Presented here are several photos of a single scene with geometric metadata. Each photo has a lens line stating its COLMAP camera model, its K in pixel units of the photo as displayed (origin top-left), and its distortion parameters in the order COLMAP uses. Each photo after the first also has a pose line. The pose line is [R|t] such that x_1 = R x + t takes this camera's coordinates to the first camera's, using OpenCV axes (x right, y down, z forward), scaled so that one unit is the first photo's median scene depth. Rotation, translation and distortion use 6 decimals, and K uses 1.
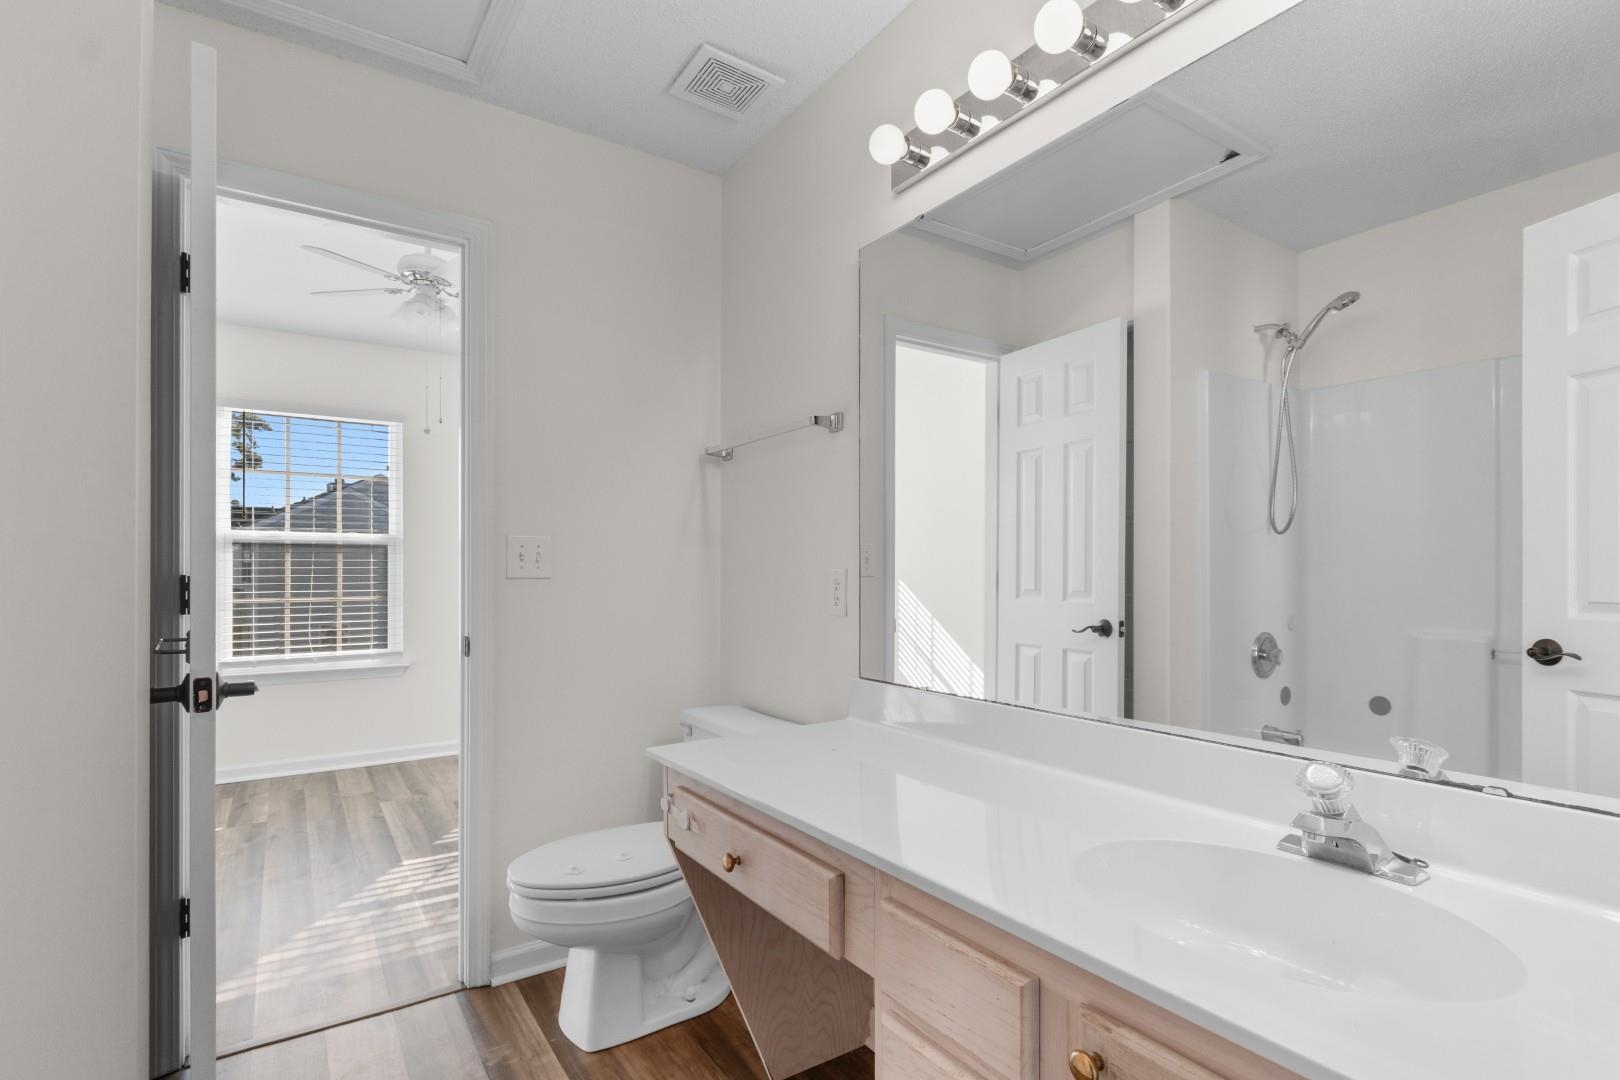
lens RADIAL K [[774.7, 0, 814.4], [0, 774.7, 570.0], [0, 0, 1]] dist [0.000828, -0.000401]
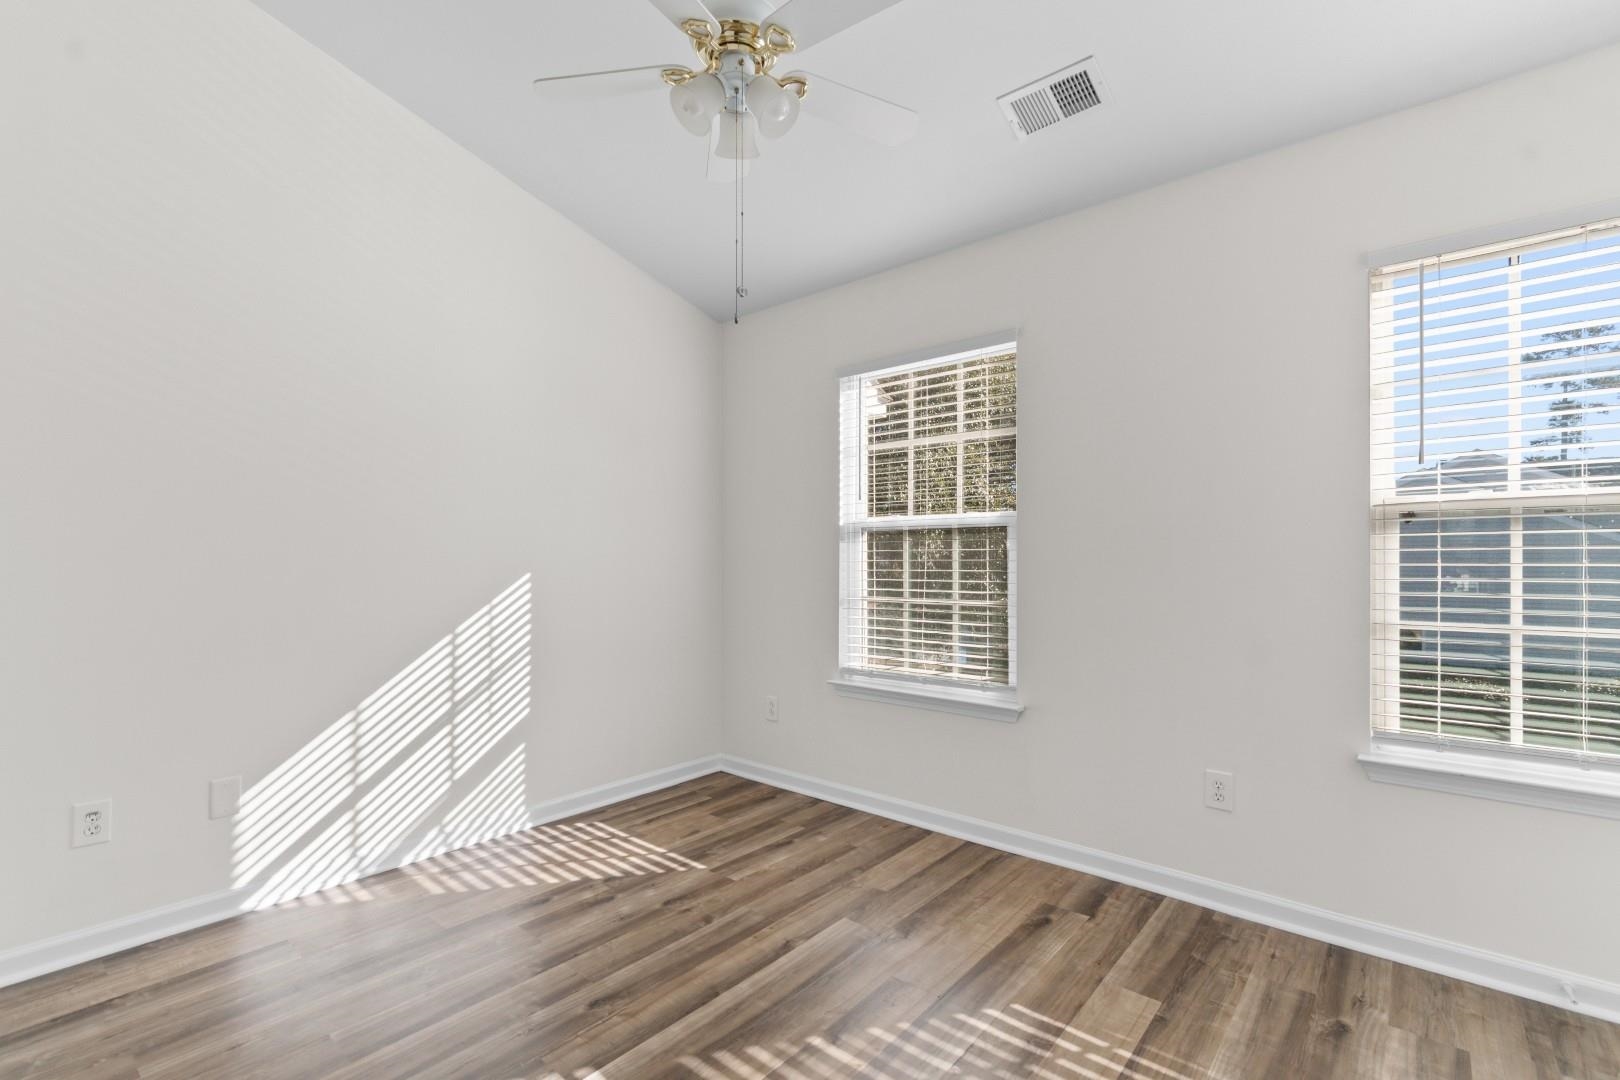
lens RADIAL K [[701.5, 0, 787.5], [0, 701.5, 577.8], [0, 0, 1]] dist [-0.000671, -0.011583]
pose [[0.241332, 0.012222, -0.970366, -0.001446], [0.006021, 0.999883, 0.014091, 0.003847], [0.970424, -0.009243, 0.241230, 0.736868]]
